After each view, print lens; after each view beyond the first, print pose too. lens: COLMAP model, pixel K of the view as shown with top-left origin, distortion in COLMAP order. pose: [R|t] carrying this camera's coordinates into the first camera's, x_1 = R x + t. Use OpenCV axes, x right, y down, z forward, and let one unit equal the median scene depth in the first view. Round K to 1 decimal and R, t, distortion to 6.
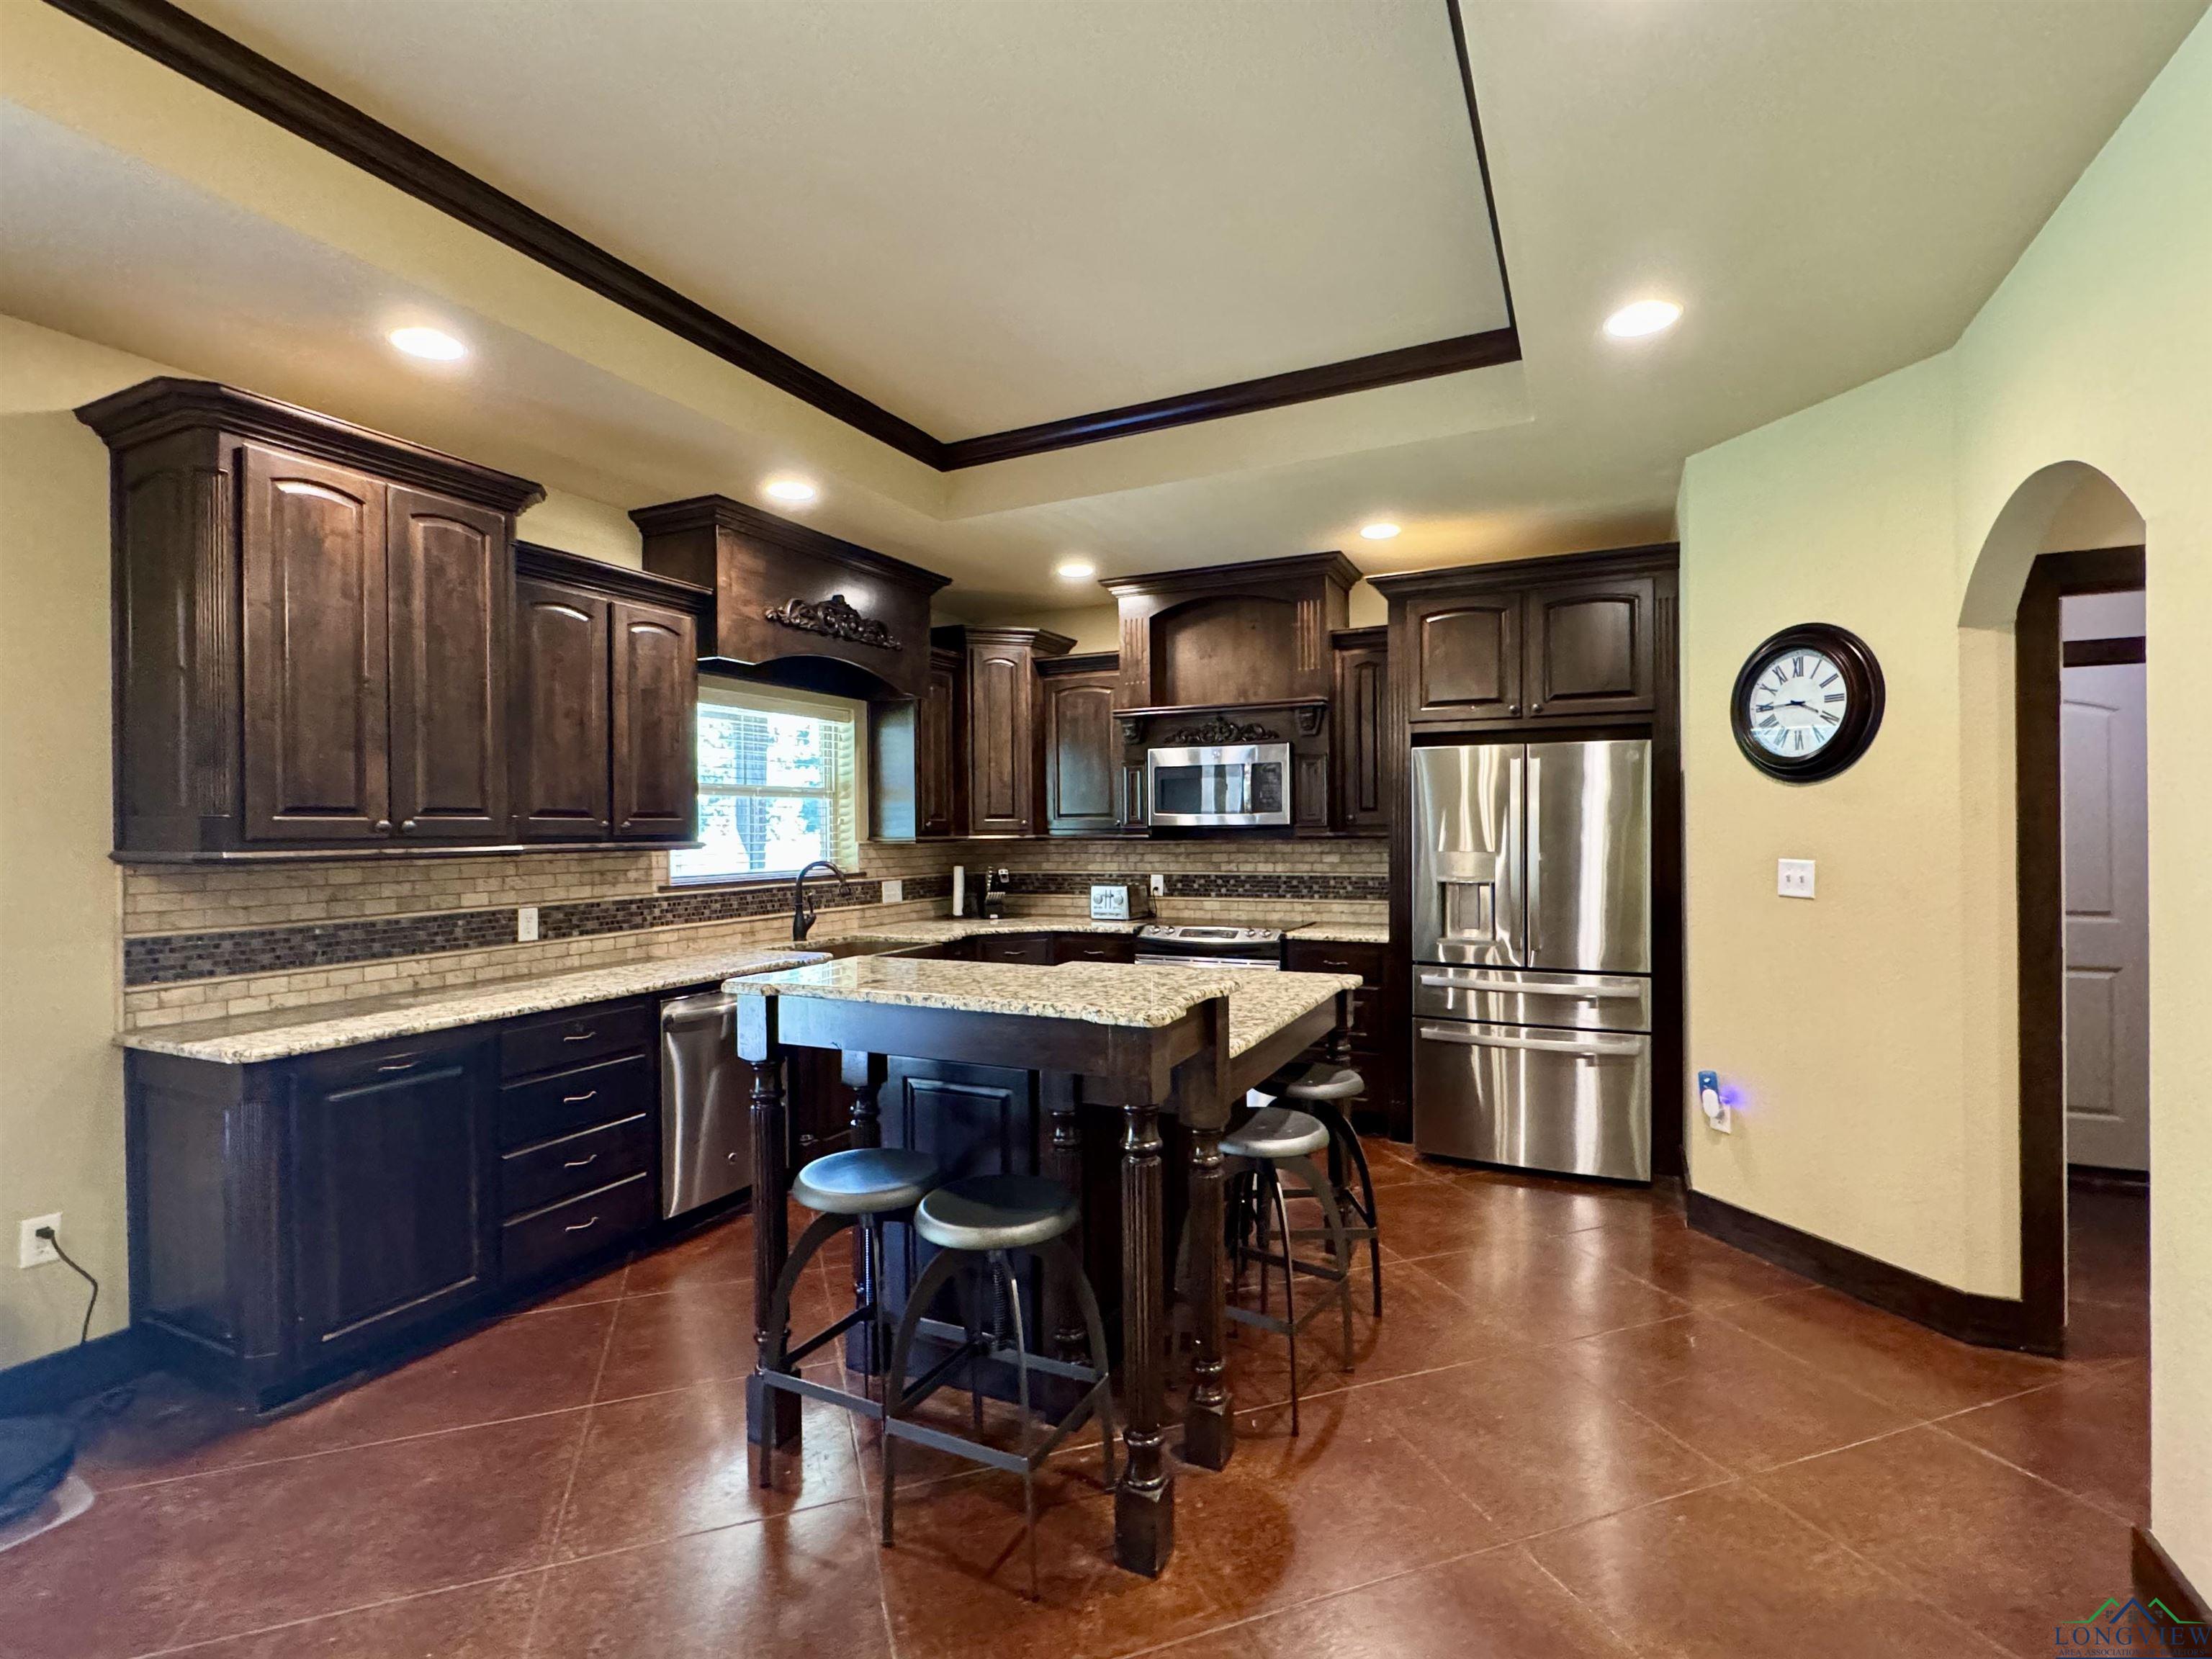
lens RADIAL K [[1031.5, 0, 1105.2], [0, 1031.5, 832.9], [0, 0, 1]] dist [-0.003830, 0.000491]
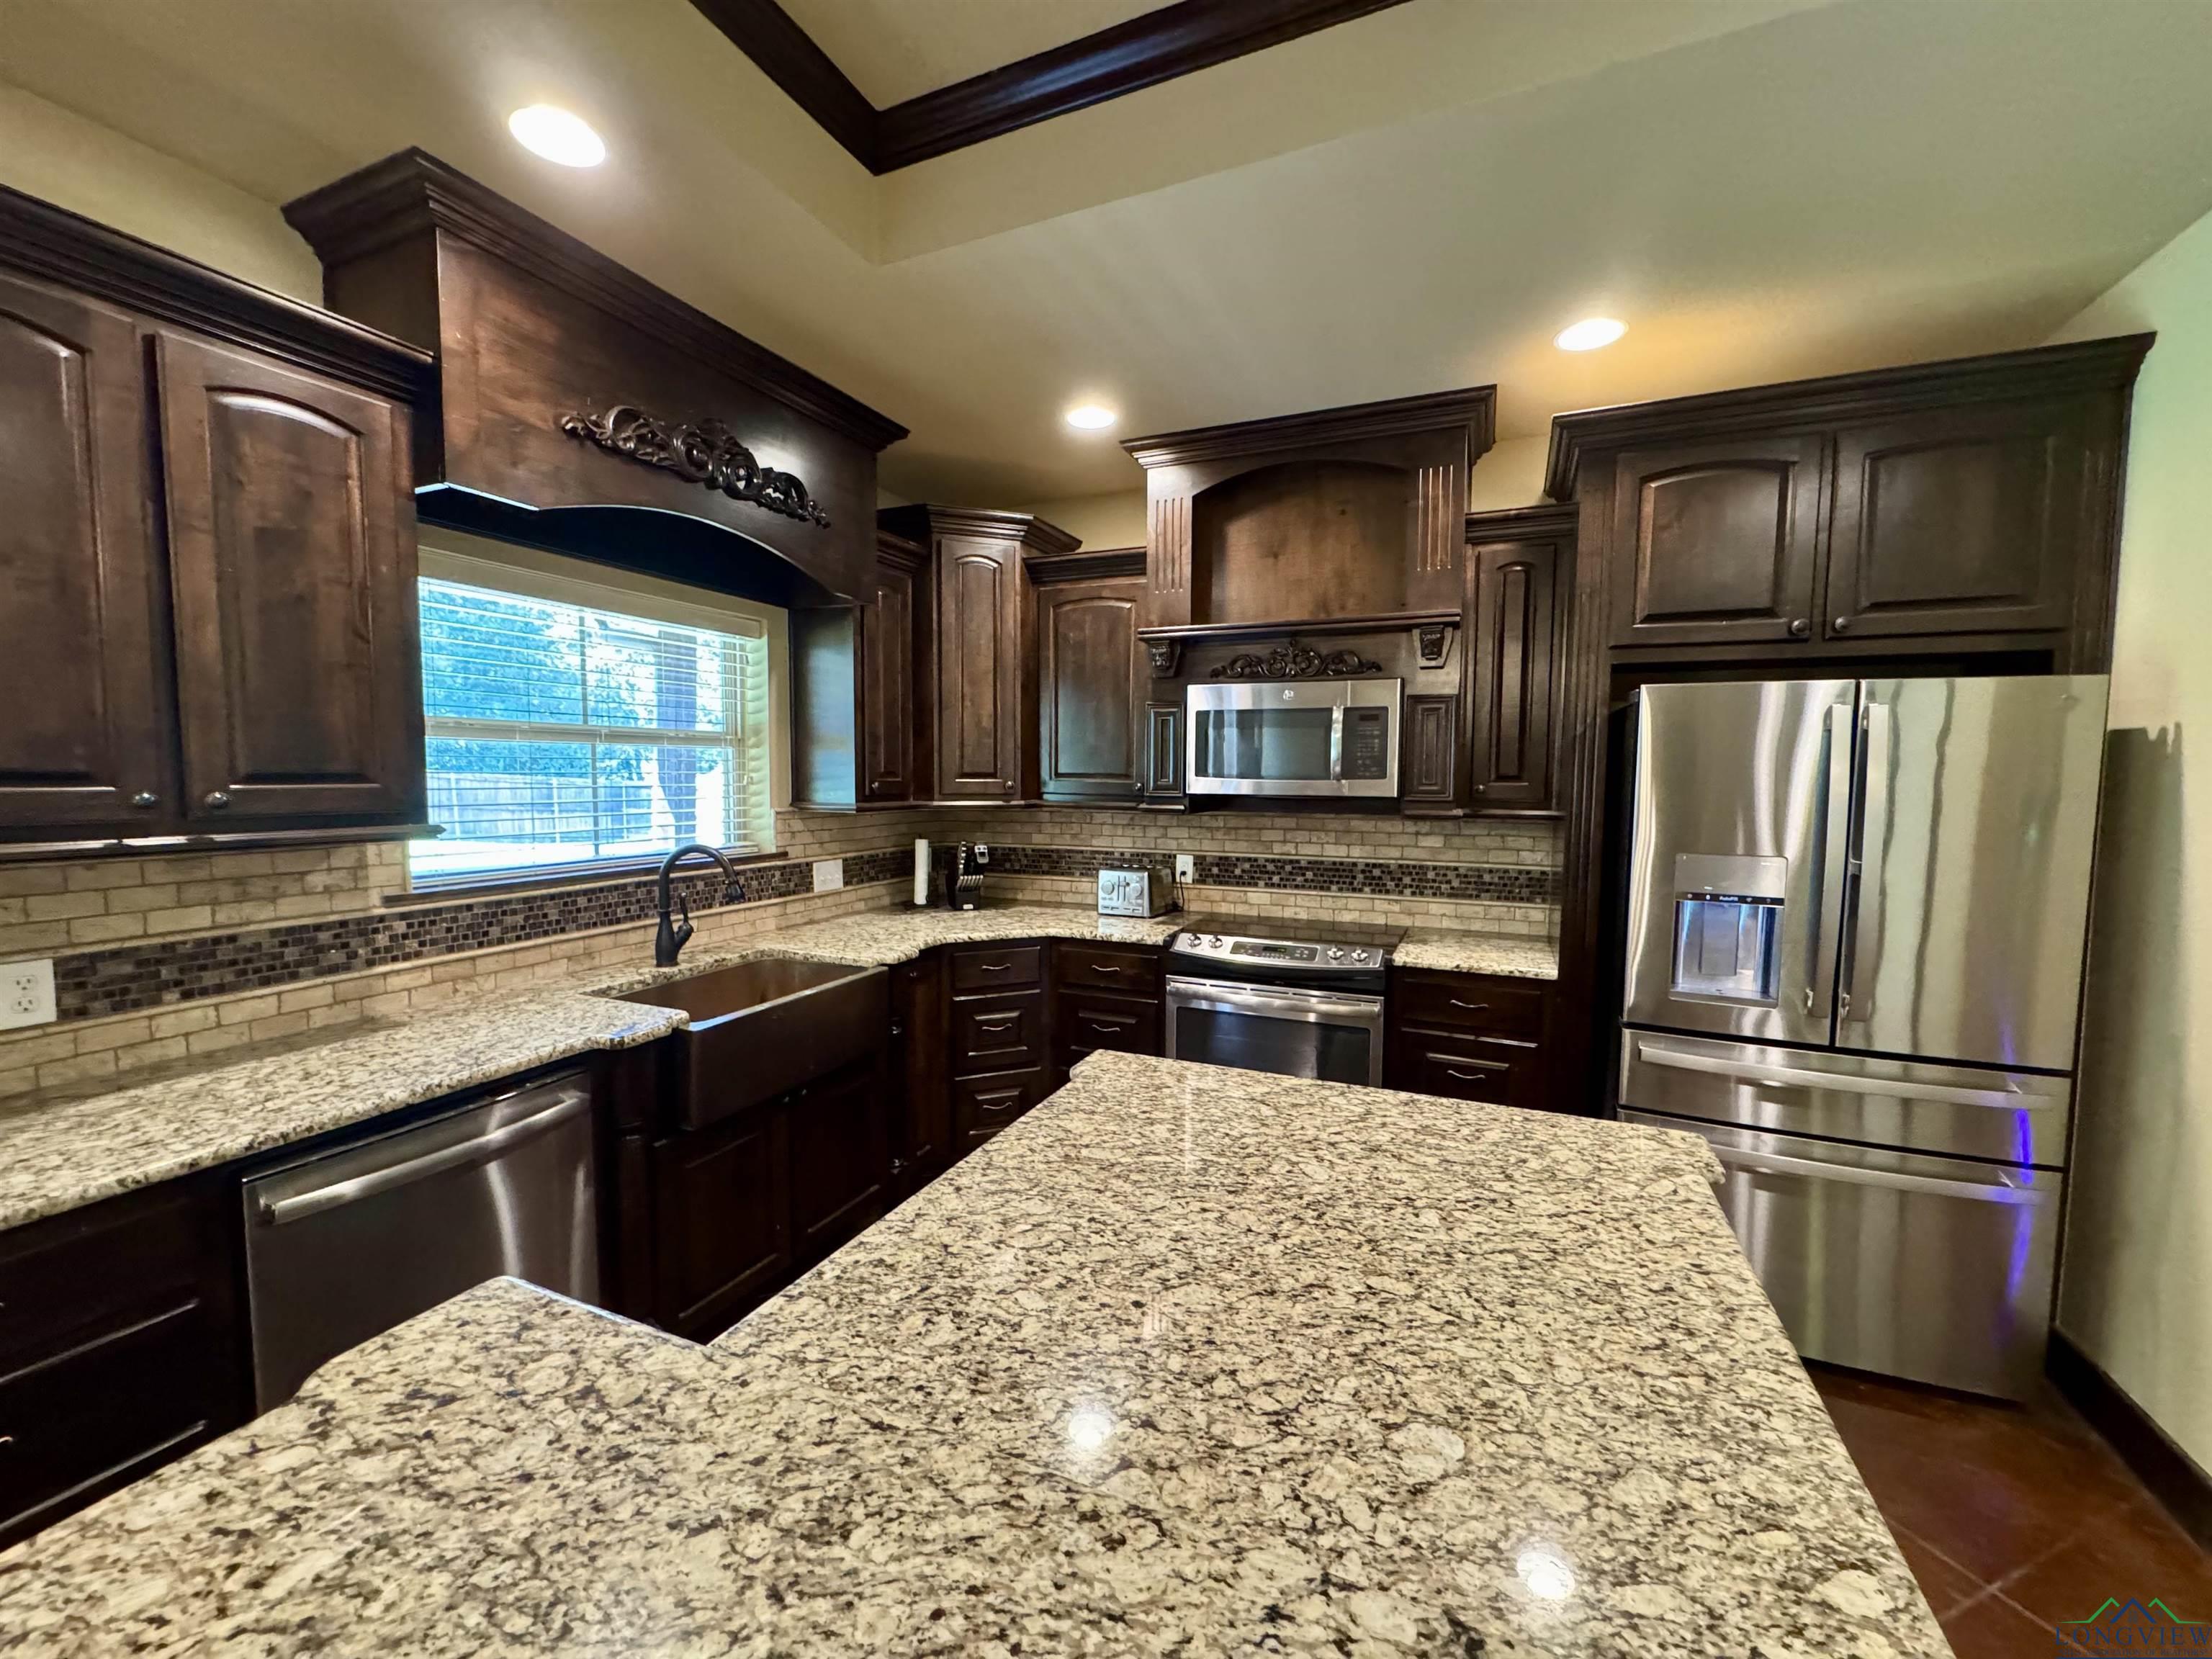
lens RADIAL K [[879.8, 0, 1108.5], [0, 879.8, 832.9], [0, 0, 1]] dist [-0.003439, 0.000476]
pose [[0.999059, 0.014099, 0.041011, -0.042666], [-0.016772, 0.997705, 0.065600, -0.022365], [-0.039992, -0.066227, 0.997003, 0.470123]]
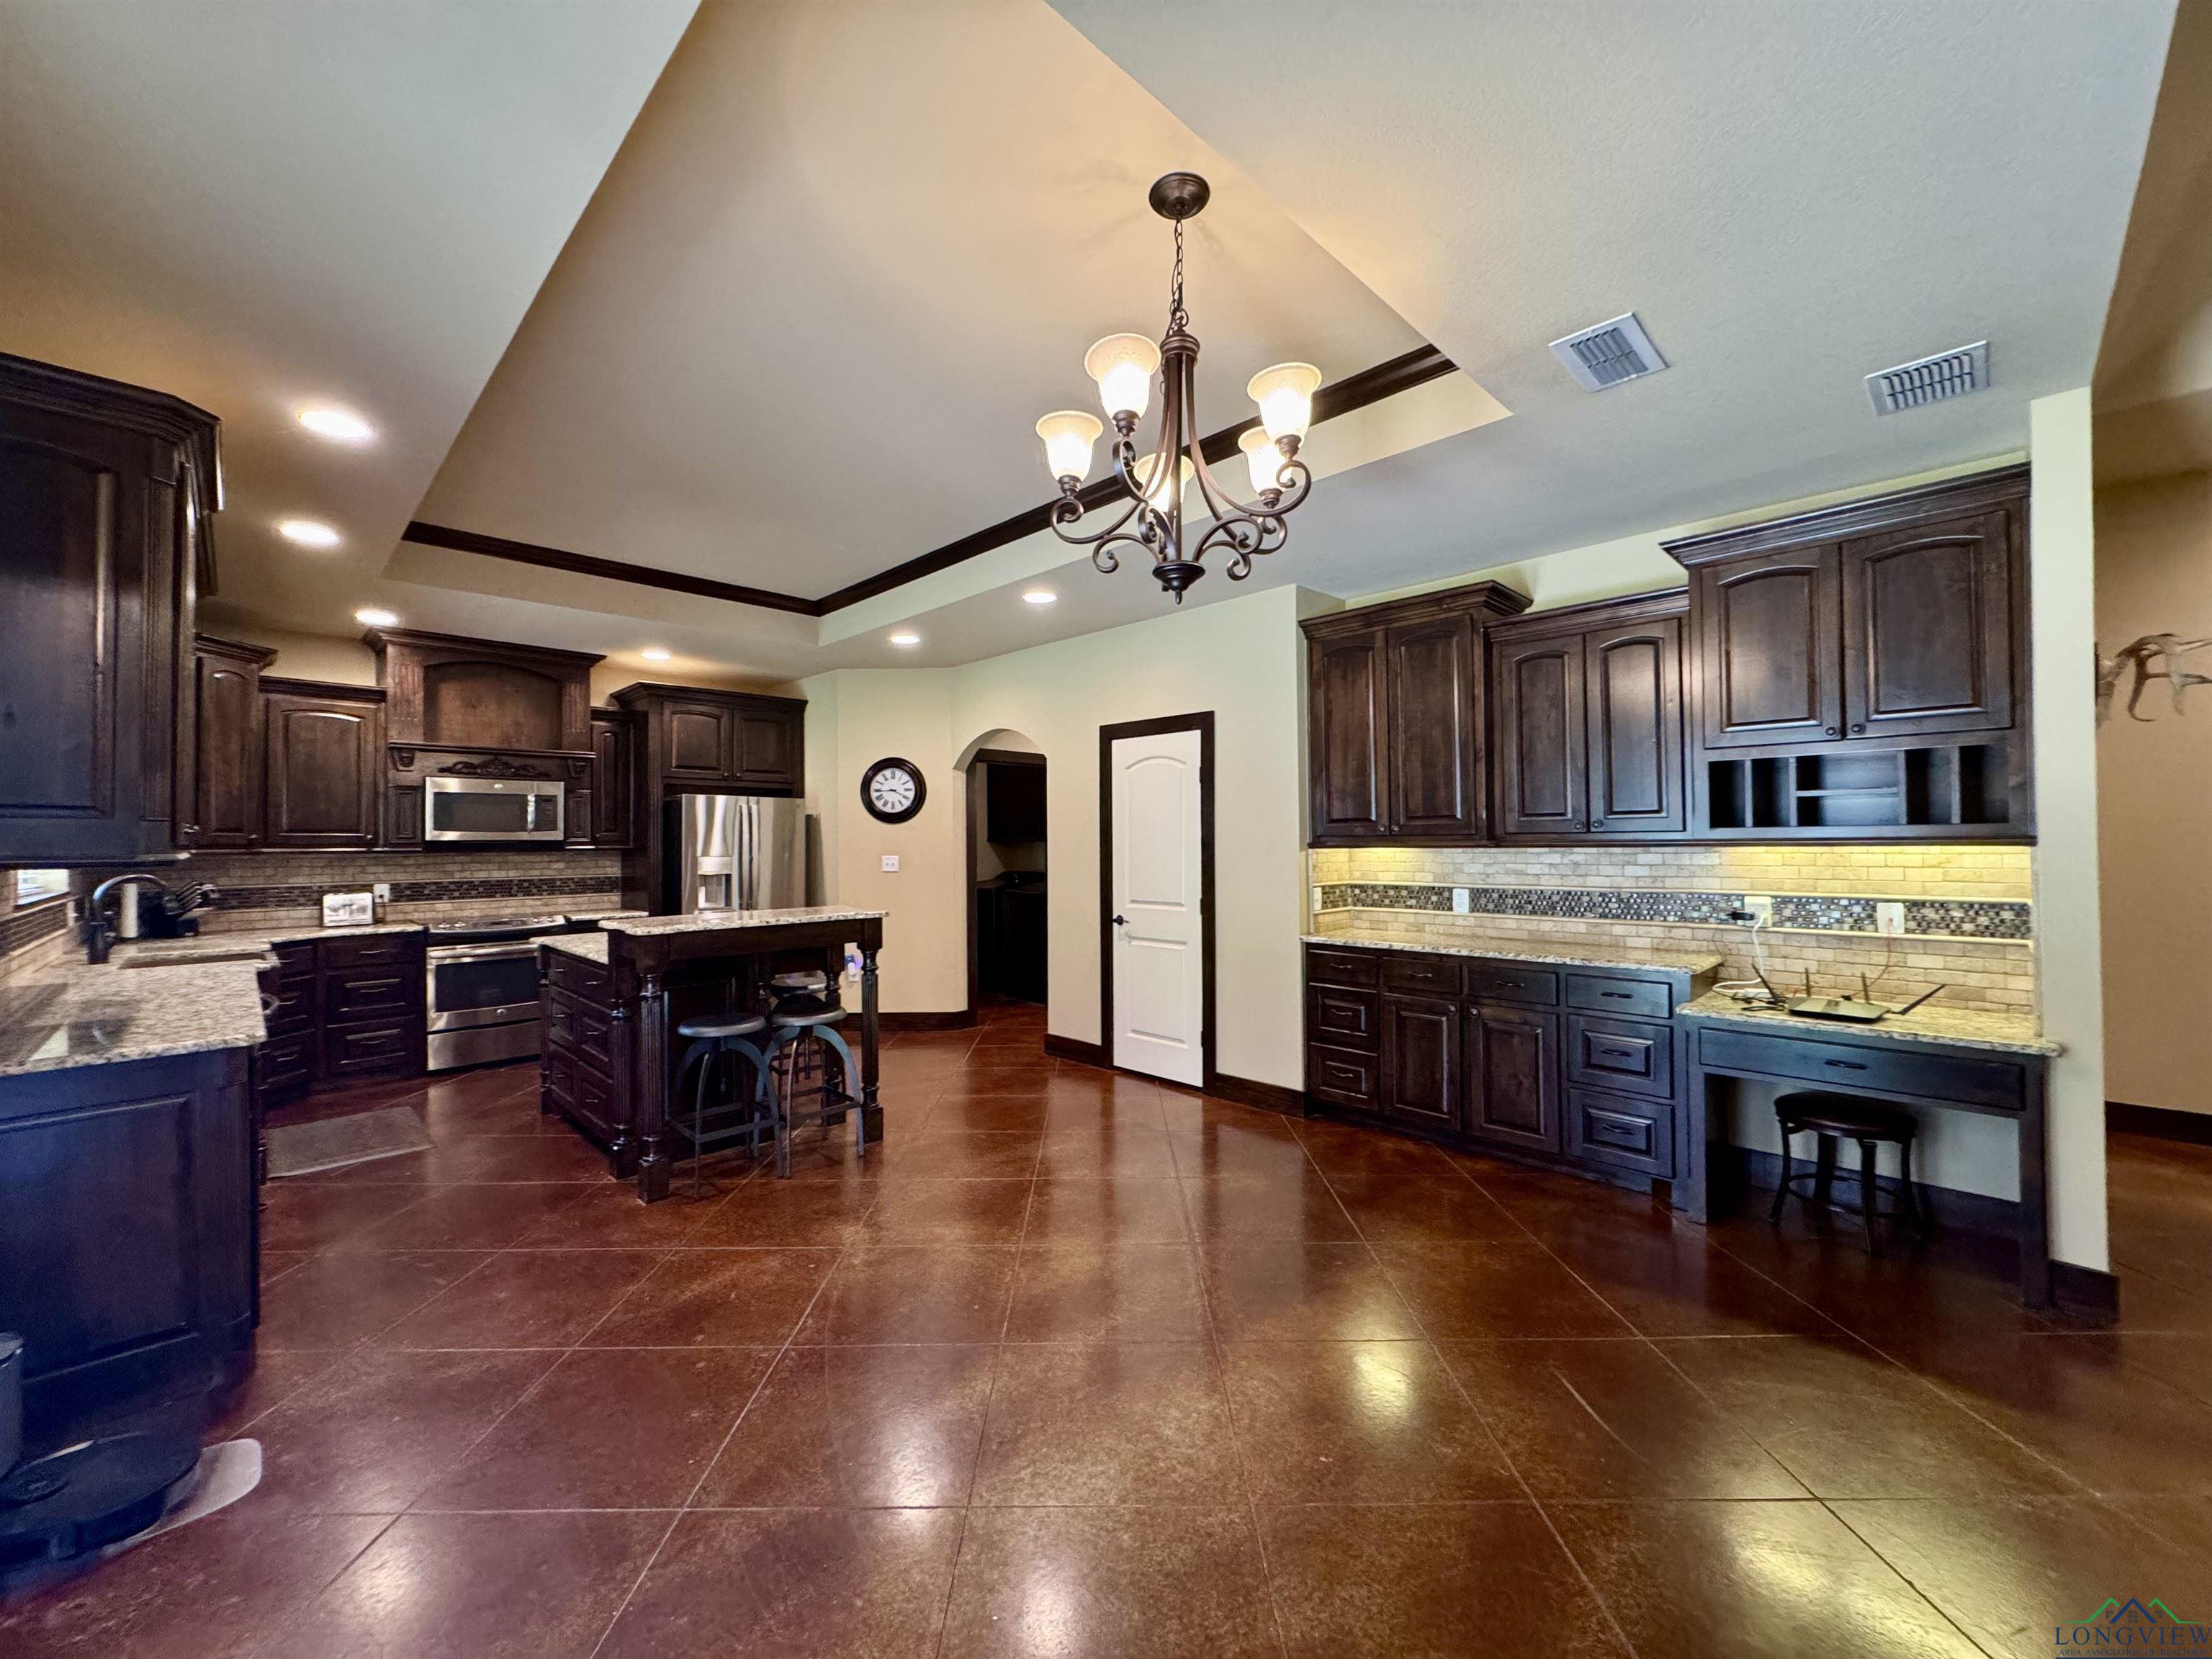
lens RADIAL K [[879.8, 0, 1105.0], [0, 879.8, 830.8], [0, 0, 1]] dist [-0.003439, 0.000476]
pose [[0.332086, 0.017400, 0.943089, -0.786927], [0.008004, 0.999742, -0.021263, 0.011347], [-0.943215, 0.014610, 0.331861, -0.100348]]
